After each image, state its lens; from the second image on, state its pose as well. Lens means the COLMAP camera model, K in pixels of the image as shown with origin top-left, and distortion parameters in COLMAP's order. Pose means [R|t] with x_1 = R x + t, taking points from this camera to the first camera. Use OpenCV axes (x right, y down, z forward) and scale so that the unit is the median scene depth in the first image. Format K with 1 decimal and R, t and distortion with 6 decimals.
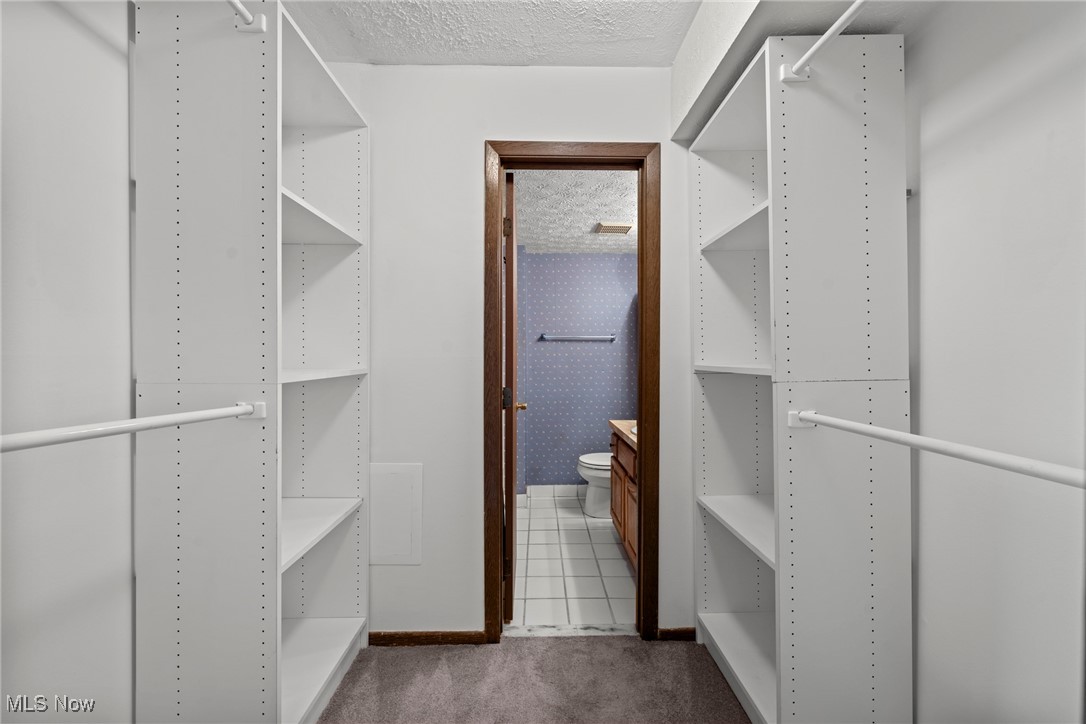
lens RADIAL K [[425.0, 0, 542.7], [0, 425.0, 357.8], [0, 0, 1]] dist [-0.000401, -0.000064]
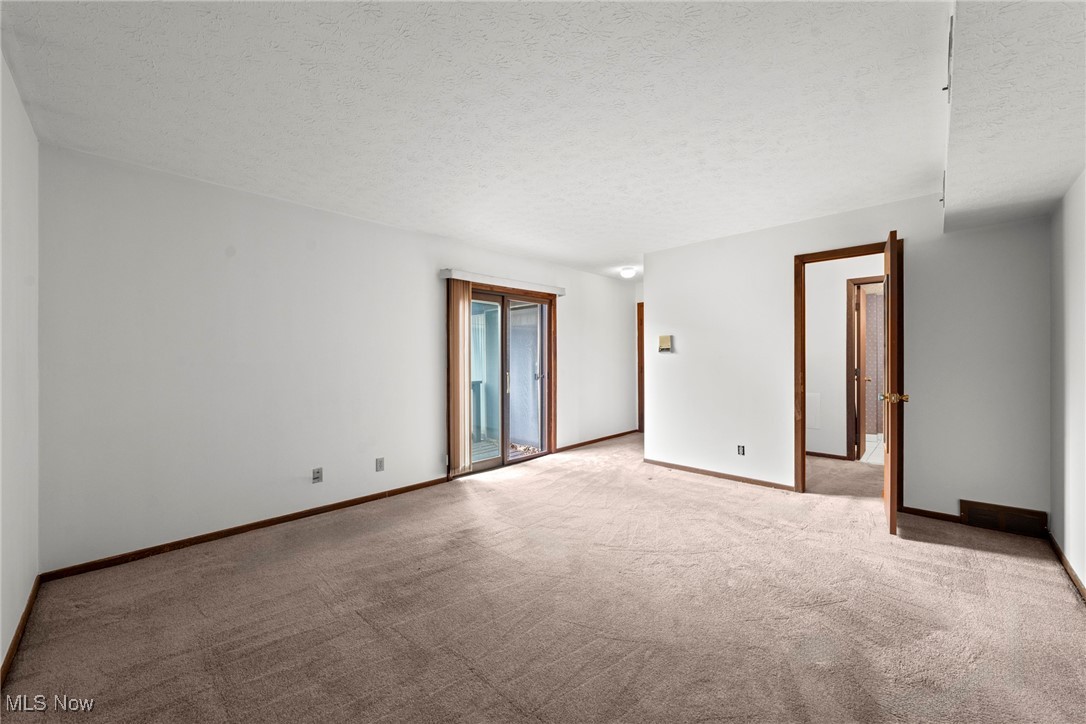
lens RADIAL K [[391.2, 0, 544.4], [0, 391.2, 357.3], [0, 0, 1]] dist [-0.005433, 0.000049]
pose [[0.718273, 0.001184, -0.695760, 0.207356], [-0.003690, 0.999991, -0.002107, 0.012470], [0.695751, 0.004081, 0.718271, -2.116573]]
